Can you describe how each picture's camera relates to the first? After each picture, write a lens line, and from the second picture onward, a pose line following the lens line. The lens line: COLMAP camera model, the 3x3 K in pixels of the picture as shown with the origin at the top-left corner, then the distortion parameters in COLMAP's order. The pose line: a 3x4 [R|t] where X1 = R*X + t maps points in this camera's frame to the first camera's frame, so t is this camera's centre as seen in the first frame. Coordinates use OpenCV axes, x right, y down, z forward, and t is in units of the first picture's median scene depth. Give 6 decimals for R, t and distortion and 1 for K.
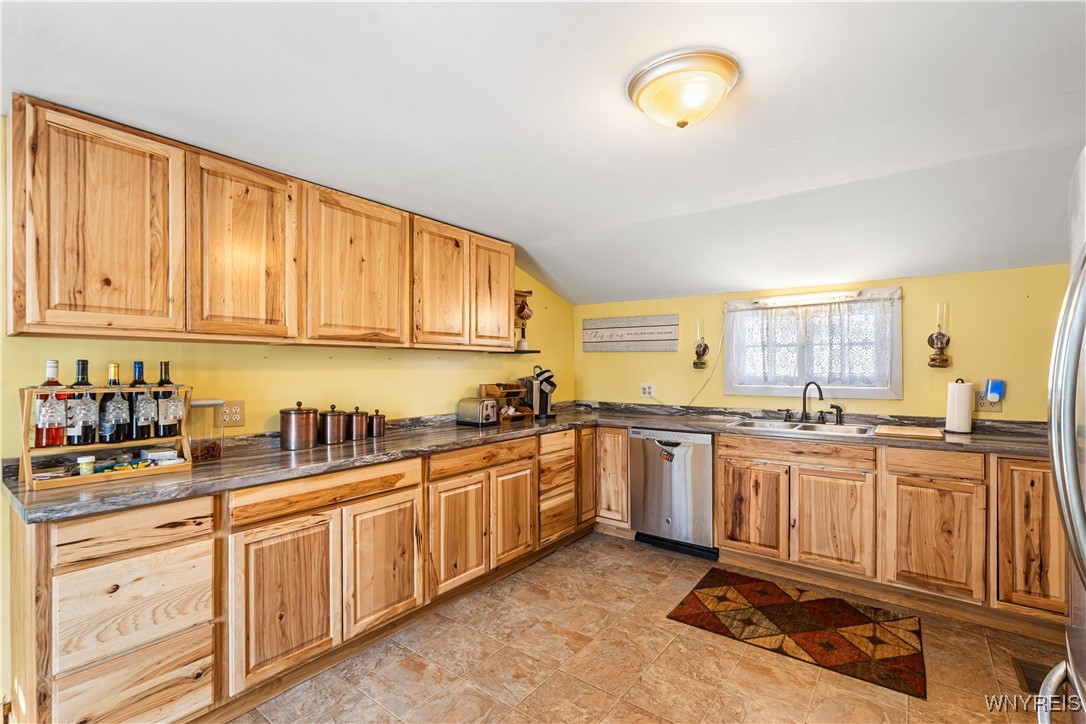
lens RADIAL K [[487.7, 0, 538.9], [0, 487.7, 367.9], [0, 0, 1]] dist [0.001357, 0.000777]
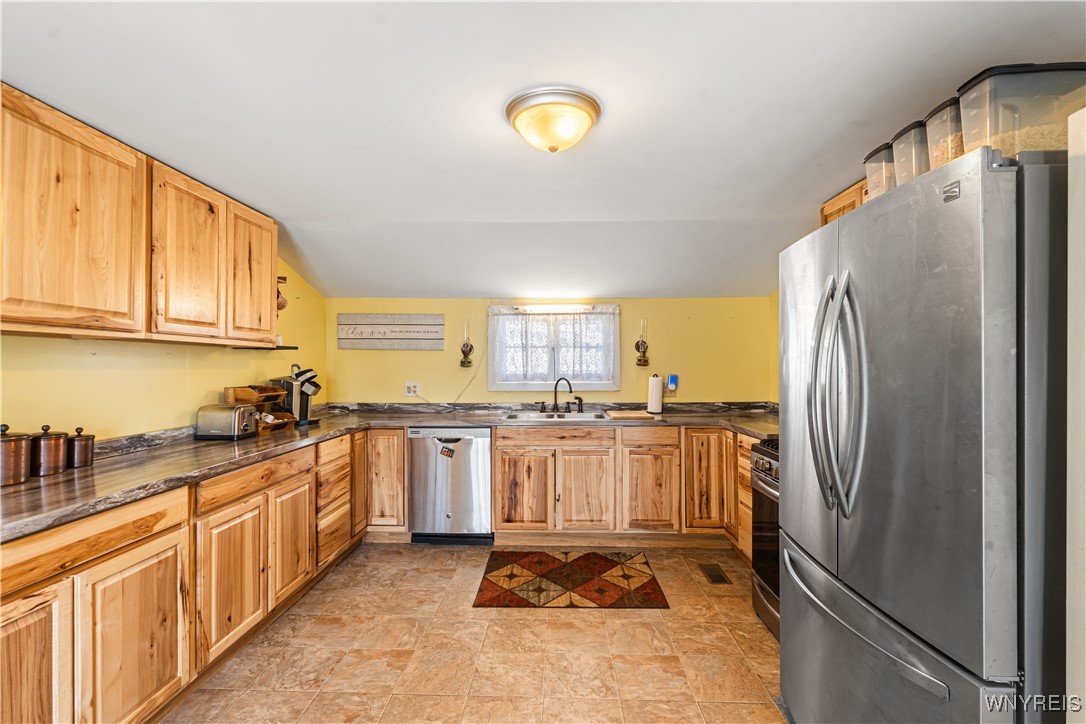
lens RADIAL K [[487.7, 0, 540.0], [0, 487.7, 360.7], [0, 0, 1]] dist [0.001357, 0.000777]
pose [[0.813720, 0.005808, 0.581229, -0.213009], [0.001098, 0.999933, -0.011528, -0.000386], [-0.581257, 0.010019, 0.813659, 0.062982]]
